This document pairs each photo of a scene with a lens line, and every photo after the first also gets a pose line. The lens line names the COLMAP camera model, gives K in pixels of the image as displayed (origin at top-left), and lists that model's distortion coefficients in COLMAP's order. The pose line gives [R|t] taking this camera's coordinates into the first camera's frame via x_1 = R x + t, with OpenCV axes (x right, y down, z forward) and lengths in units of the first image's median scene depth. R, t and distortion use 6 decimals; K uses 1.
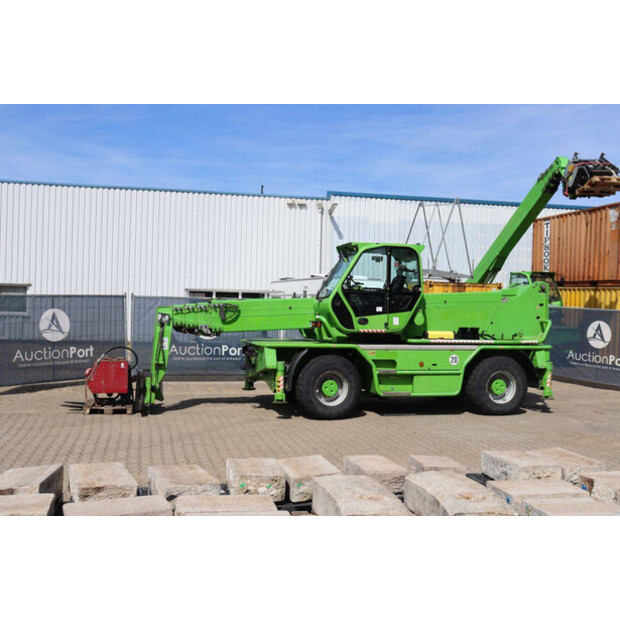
lens RADIAL K [[797.1, 0, 315.9], [0, 797.1, 287.9], [0, 0, 1]] dist [-0.016377, 0.000000]
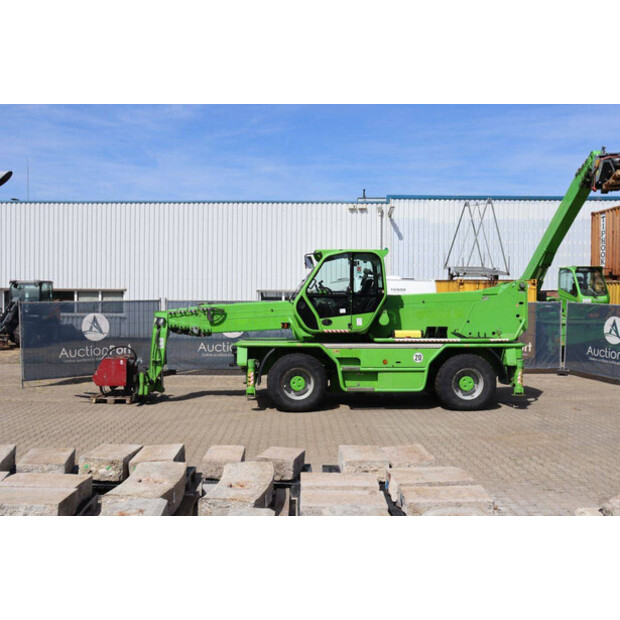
lens RADIAL K [[758.3, 0, 292.2], [0, 758.3, 291.1], [0, 0, 1]] dist [-0.030676, 0.000000]
pose [[0.968345, -0.020375, -0.248783, 0.256148], [0.023119, 0.999700, 0.008113, -0.009350], [0.248543, -0.013608, 0.968525, -0.009248]]
